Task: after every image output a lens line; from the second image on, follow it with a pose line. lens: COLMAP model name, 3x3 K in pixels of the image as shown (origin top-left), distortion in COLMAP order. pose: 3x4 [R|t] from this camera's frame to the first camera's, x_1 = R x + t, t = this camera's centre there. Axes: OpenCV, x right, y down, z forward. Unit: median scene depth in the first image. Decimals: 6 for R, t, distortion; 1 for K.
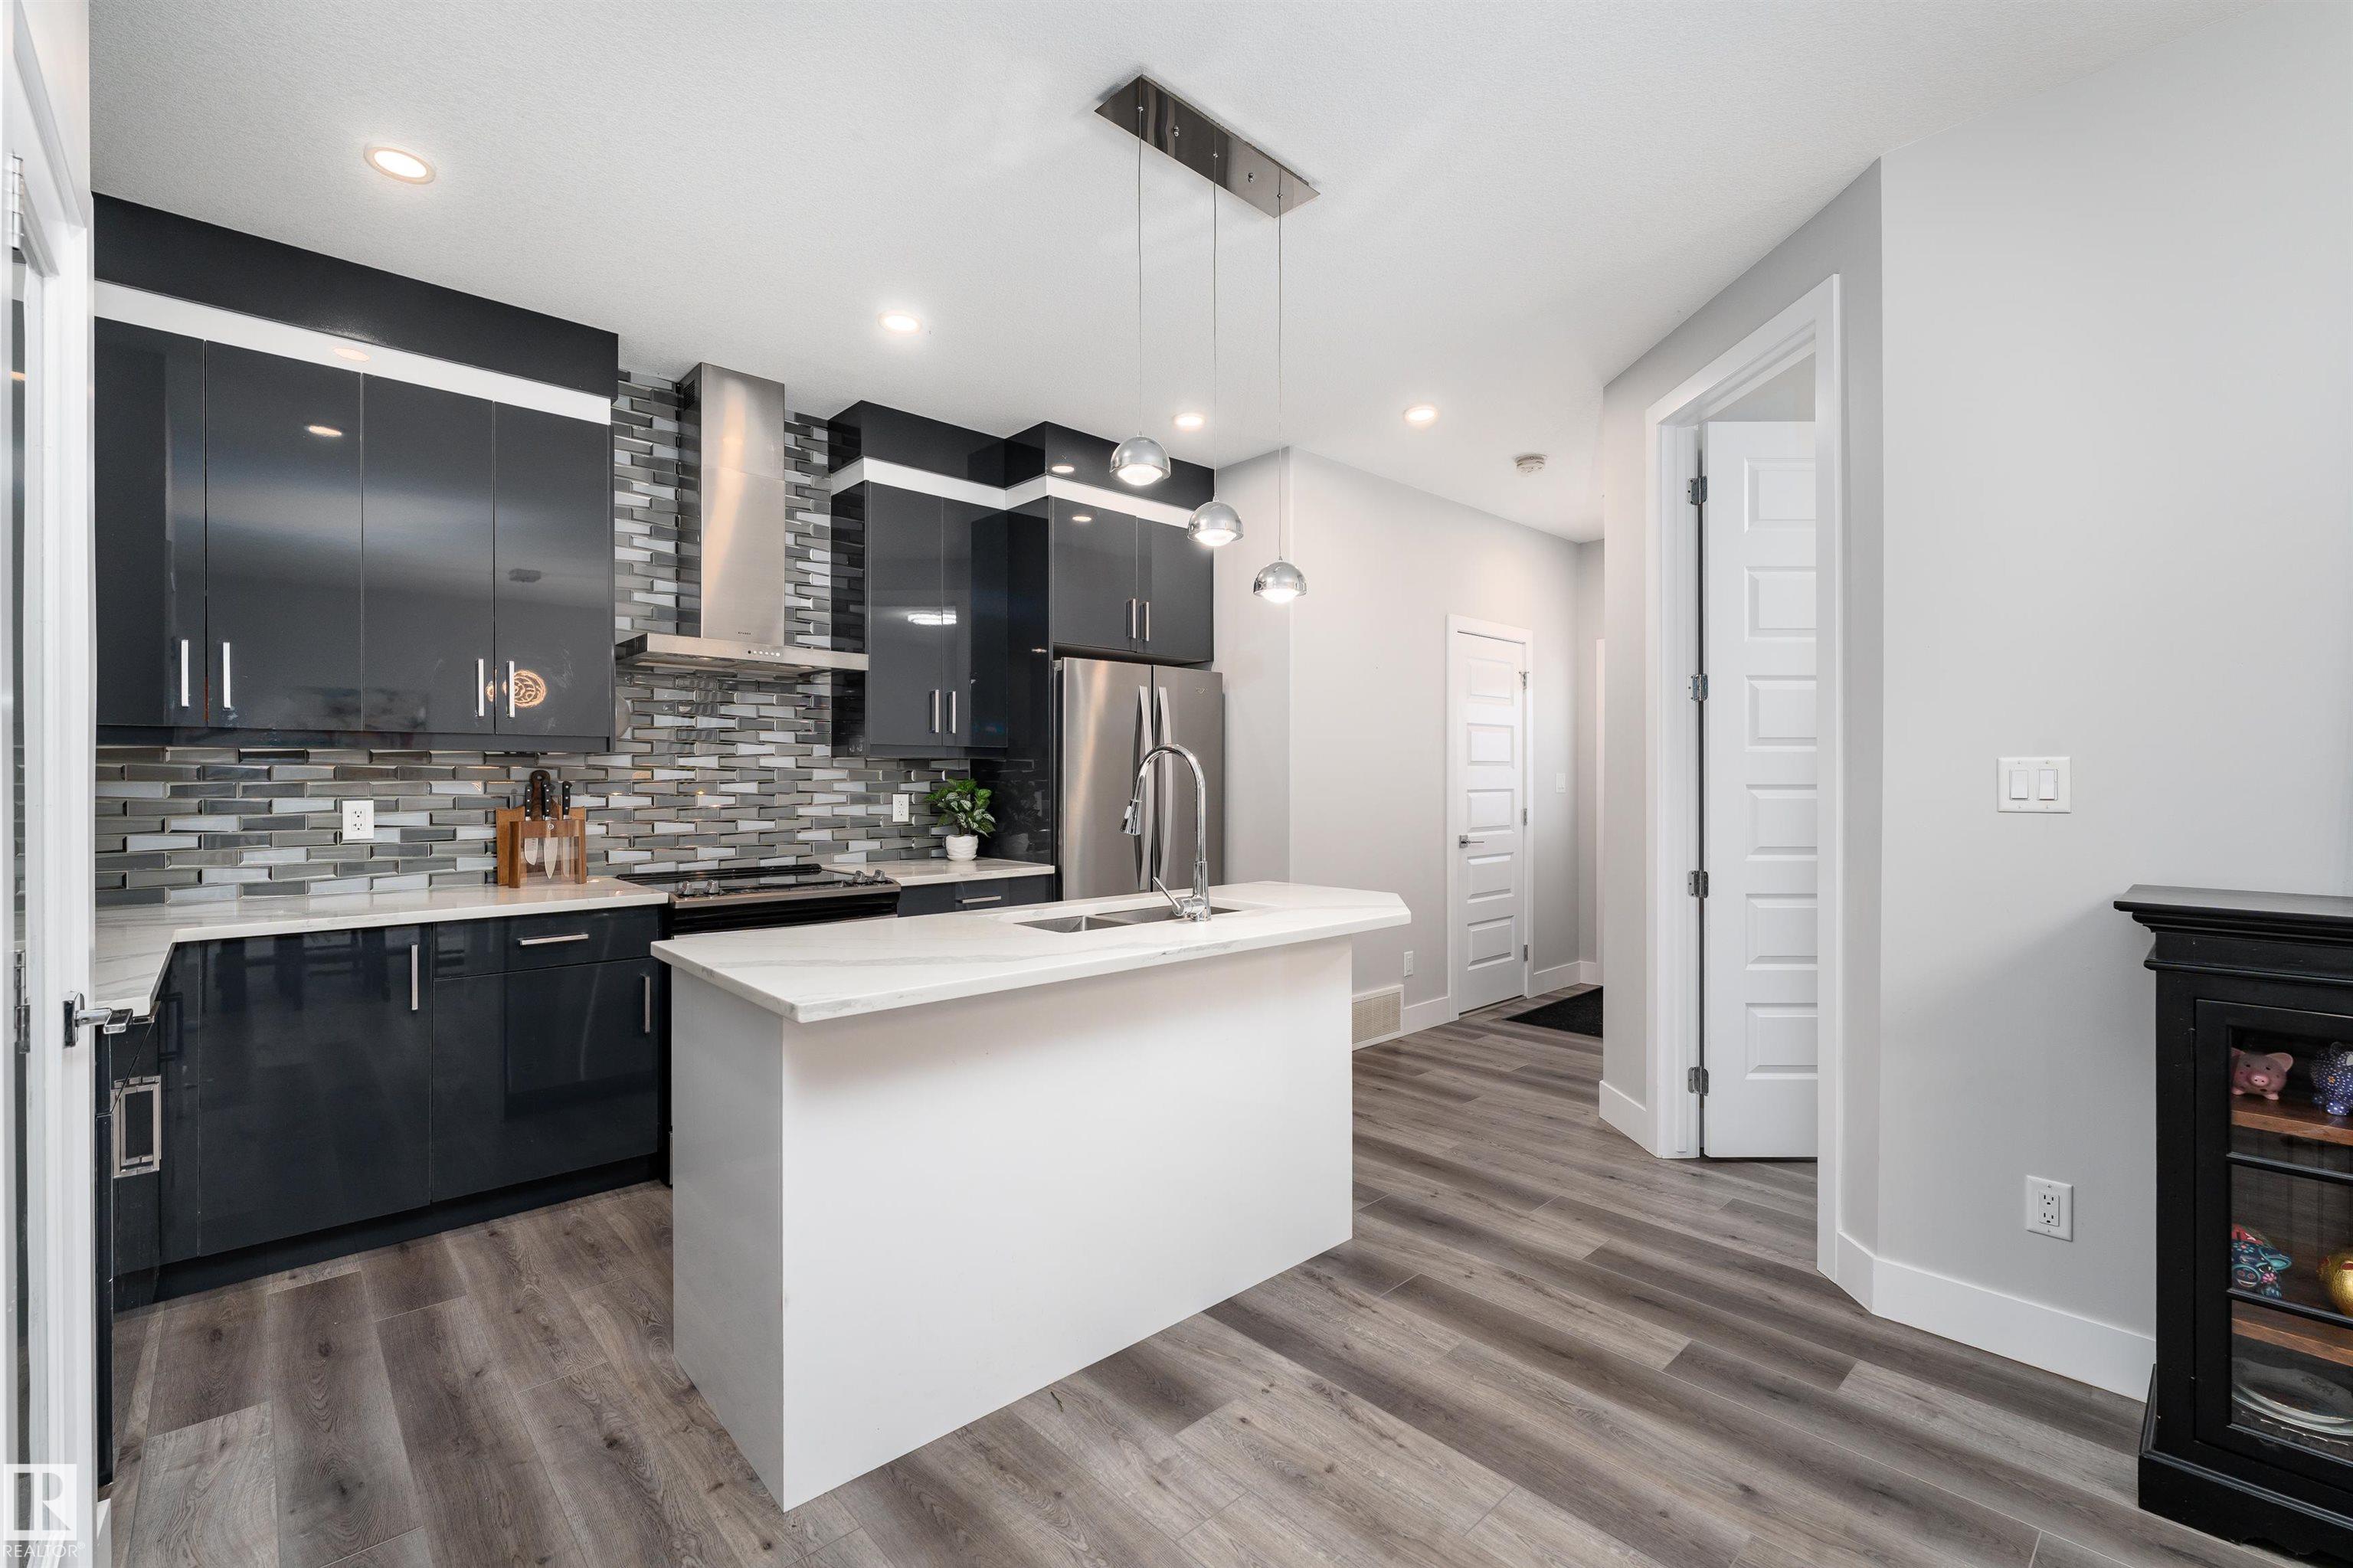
lens RADIAL K [[997.1, 0, 1120.3], [0, 997.1, 764.7], [0, 0, 1]] dist [0.001499, -0.001239]
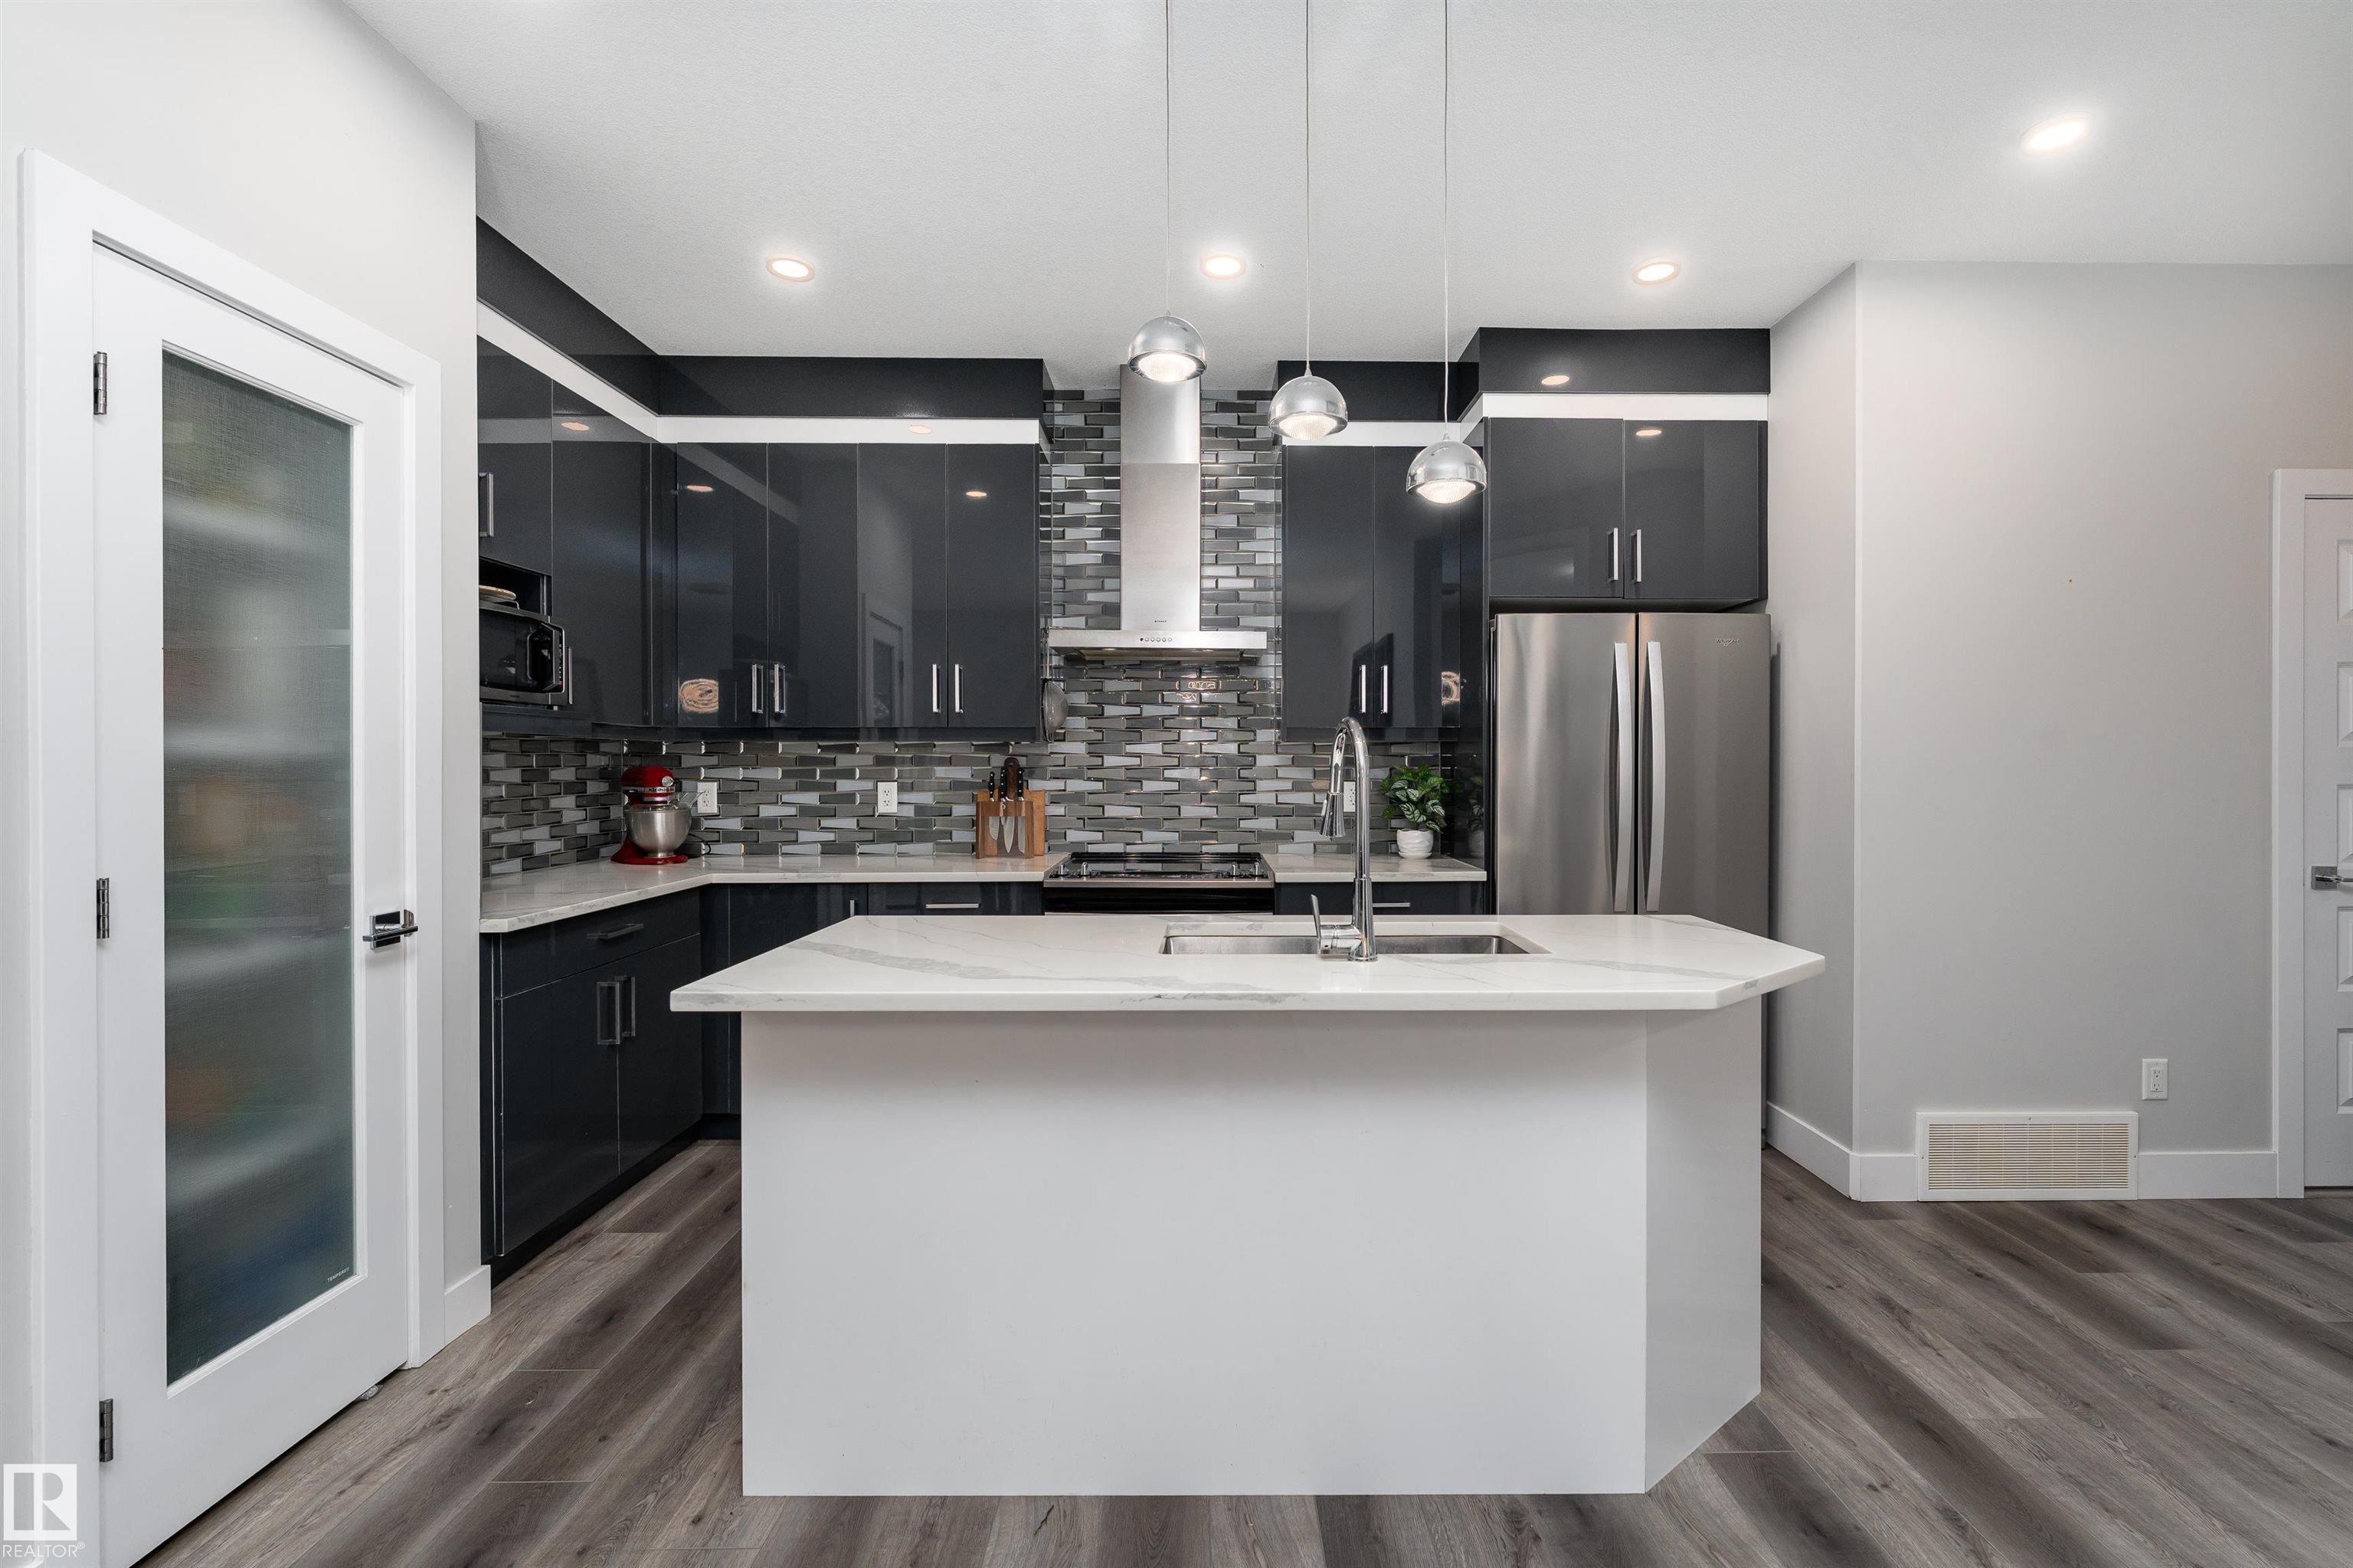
lens RADIAL K [[997.1, 0, 1196.8], [0, 997.1, 764.1], [0, 0, 1]] dist [0.001499, -0.001239]
pose [[0.766598, -0.001229, -0.642126, 0.295144], [0.009480, 0.999911, 0.009404, 0.003979], [0.642058, -0.013296, 0.766541, 0.240061]]
